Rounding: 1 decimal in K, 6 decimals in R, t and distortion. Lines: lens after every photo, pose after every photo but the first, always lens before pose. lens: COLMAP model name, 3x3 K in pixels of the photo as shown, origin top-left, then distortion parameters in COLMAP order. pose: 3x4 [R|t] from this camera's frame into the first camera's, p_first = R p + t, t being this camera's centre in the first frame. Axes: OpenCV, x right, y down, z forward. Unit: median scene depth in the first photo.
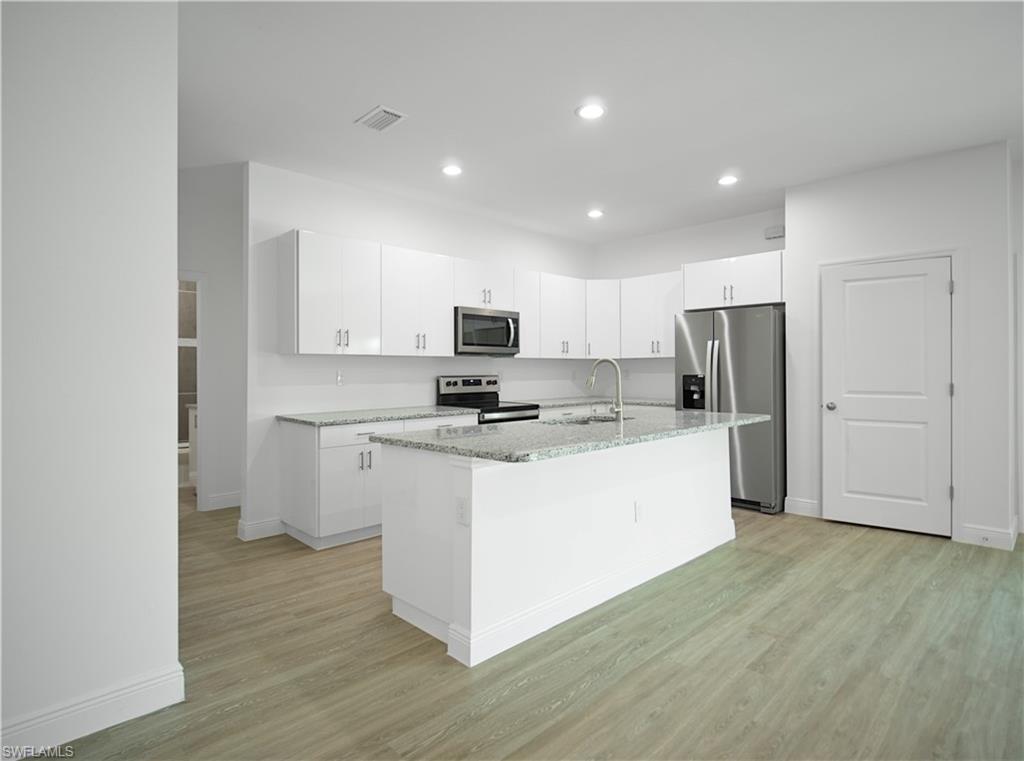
lens RADIAL K [[563.6, 0, 512.0], [0, 563.6, 362.7], [0, 0, 1]] dist [-0.002369, -0.001095]
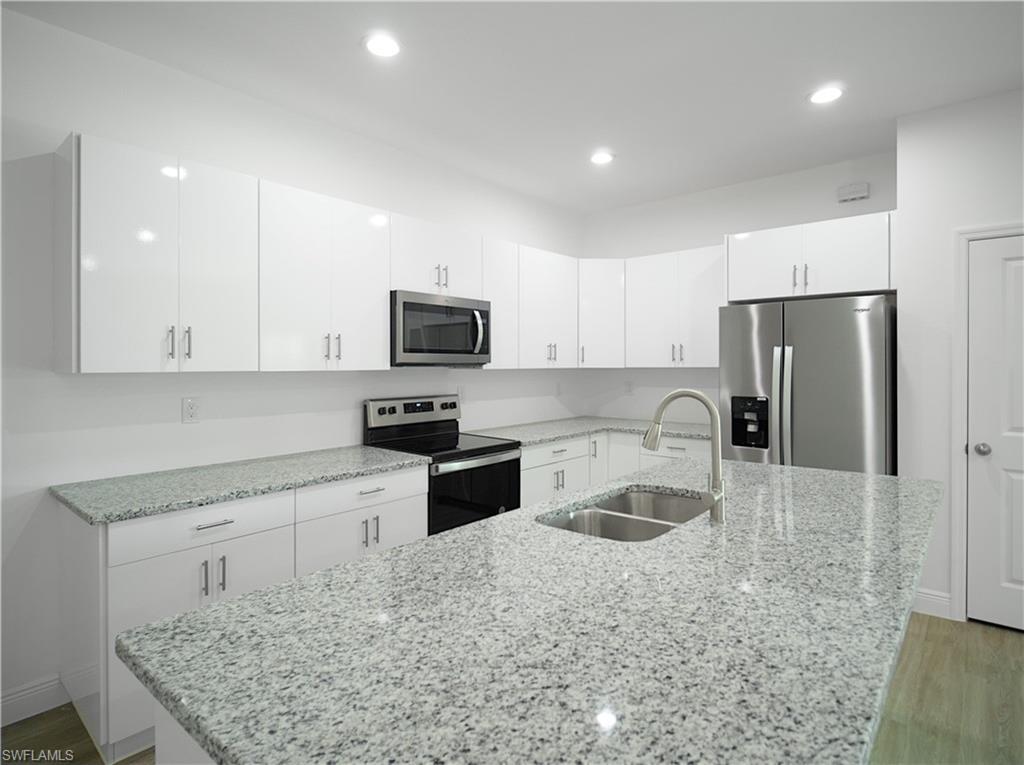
lens RADIAL K [[563.6, 0, 512.0], [0, 563.6, 364.7], [0, 0, 1]] dist [-0.002369, -0.001095]
pose [[0.996076, 0.001427, 0.088486, -0.021519], [-0.002550, 0.999918, 0.012577, -0.024047], [-0.088461, -0.012753, 0.995998, 0.345165]]
